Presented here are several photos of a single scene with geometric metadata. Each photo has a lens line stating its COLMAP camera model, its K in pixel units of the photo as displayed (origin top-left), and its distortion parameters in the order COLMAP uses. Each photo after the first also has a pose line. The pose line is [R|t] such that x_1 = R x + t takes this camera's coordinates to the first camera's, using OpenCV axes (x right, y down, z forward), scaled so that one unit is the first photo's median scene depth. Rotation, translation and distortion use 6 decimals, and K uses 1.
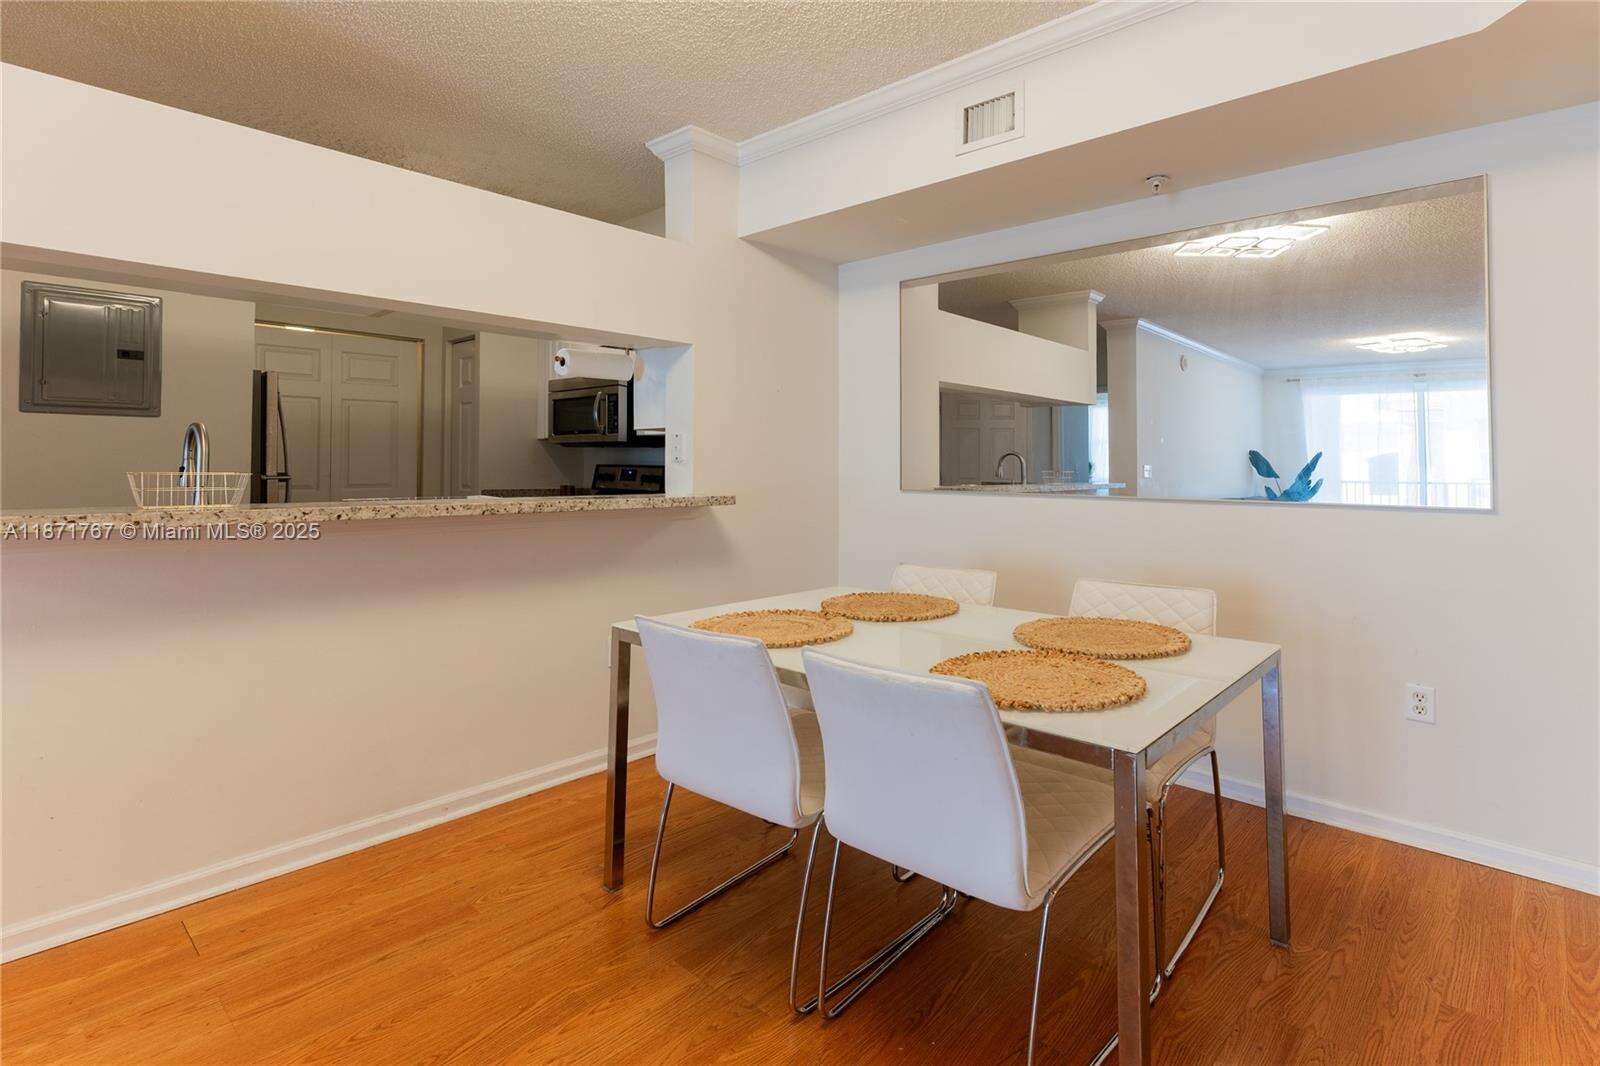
lens RADIAL K [[758.3, 0, 801.6], [0, 758.3, 446.0], [0, 0, 1]] dist [0.000089, -0.000024]
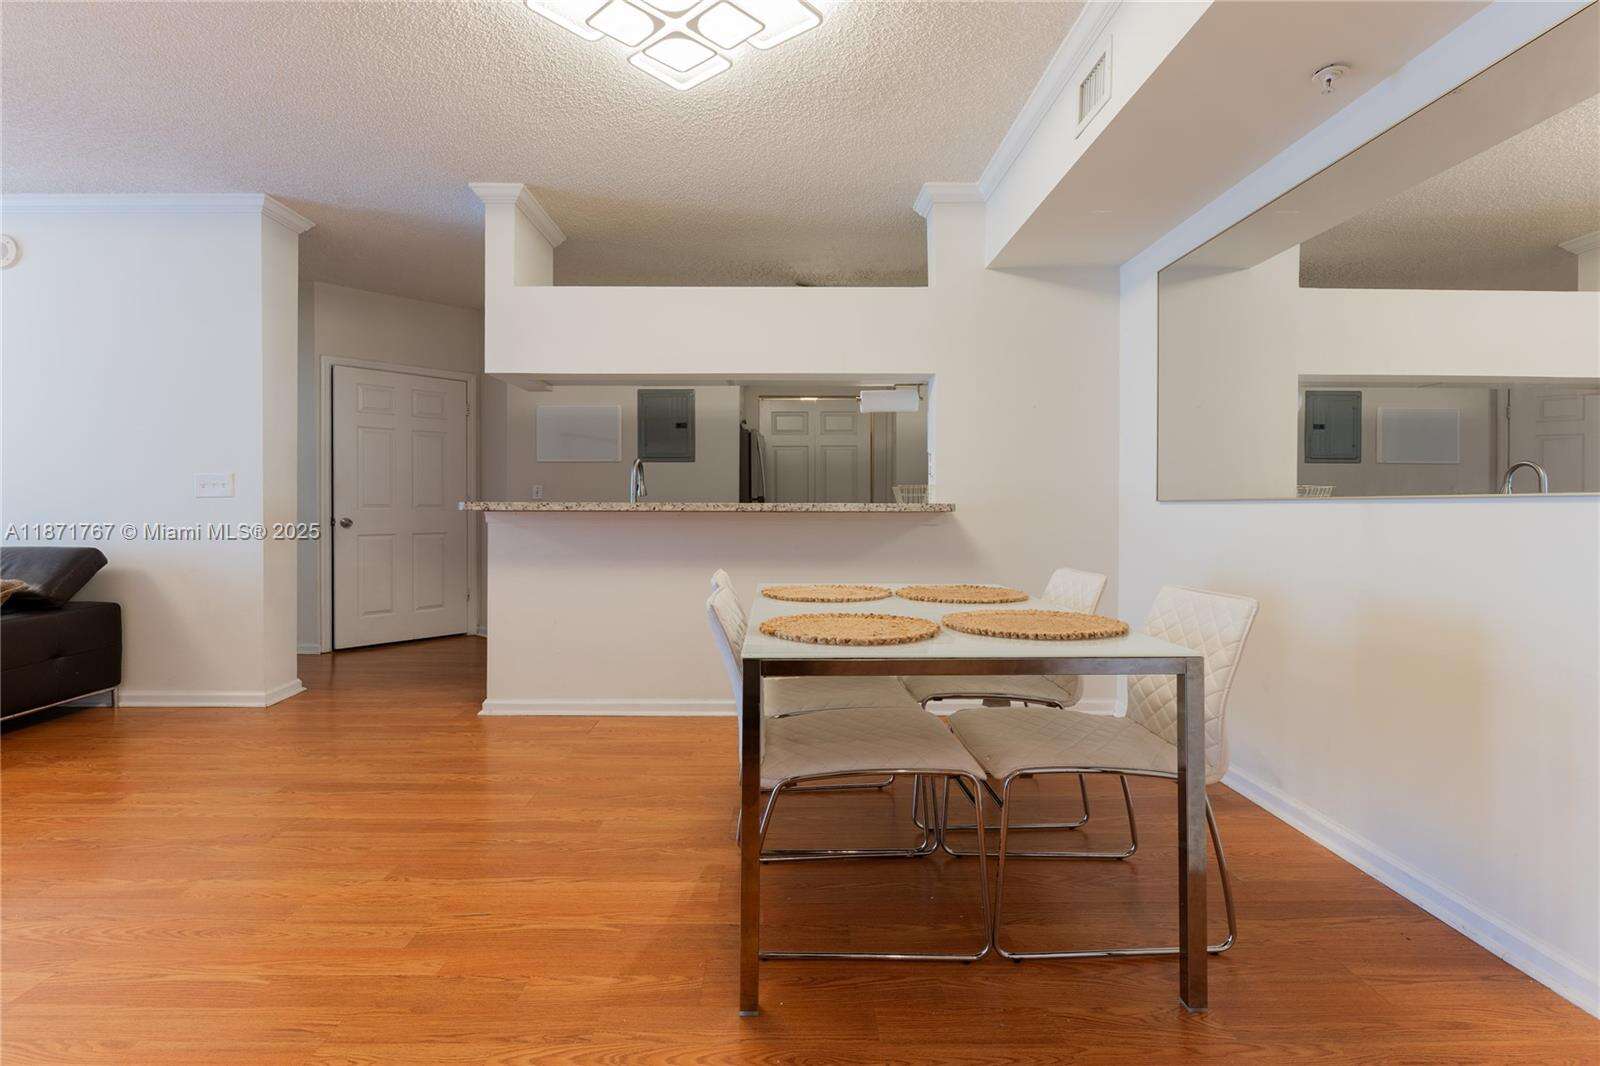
lens RADIAL K [[724.2, 0, 796.8], [0, 724.2, 514.2], [0, 0, 1]] dist [0.000091, -0.000110]
pose [[0.681657, 0.003040, -0.731665, 0.490530], [0.020264, 0.999529, 0.023033, 0.046961], [0.731391, -0.030527, 0.681275, 0.085976]]
